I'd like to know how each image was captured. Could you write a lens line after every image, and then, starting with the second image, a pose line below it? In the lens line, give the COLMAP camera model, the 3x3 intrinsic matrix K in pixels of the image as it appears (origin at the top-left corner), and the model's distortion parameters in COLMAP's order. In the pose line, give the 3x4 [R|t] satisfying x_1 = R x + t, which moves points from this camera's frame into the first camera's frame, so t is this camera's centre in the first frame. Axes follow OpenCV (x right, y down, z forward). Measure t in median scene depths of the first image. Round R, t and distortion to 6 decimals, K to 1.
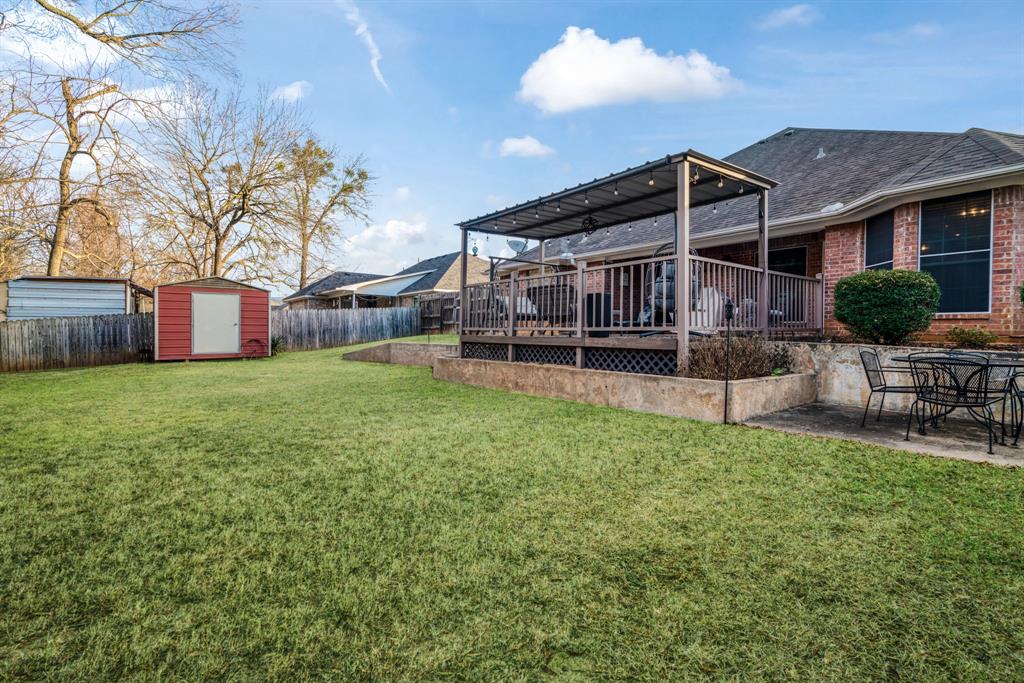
lens RADIAL K [[479.2, 0, 499.0], [0, 479.2, 335.2], [0, 0, 1]] dist [-0.003756, 0.000793]
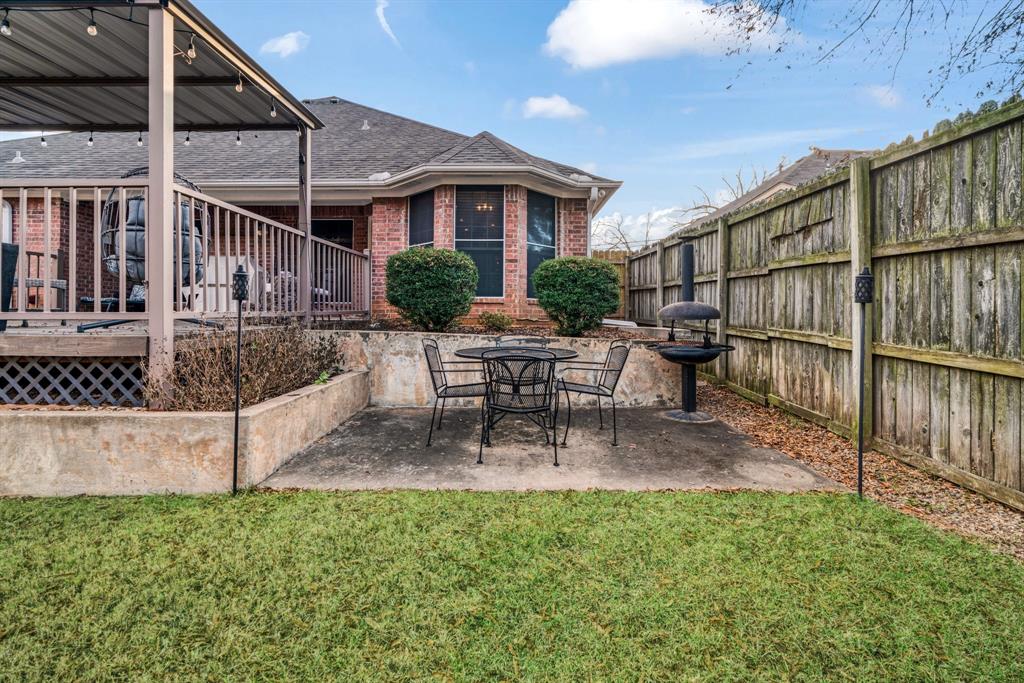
lens RADIAL K [[479.3, 0, 512.1], [0, 479.3, 312.7], [0, 0, 1]] dist [-0.003291, 0.000685]
pose [[0.620729, -0.004437, 0.784012, 0.179315], [0.004171, 0.999989, 0.002357, -0.015127], [-0.784014, 0.001807, 0.620741, 0.305958]]
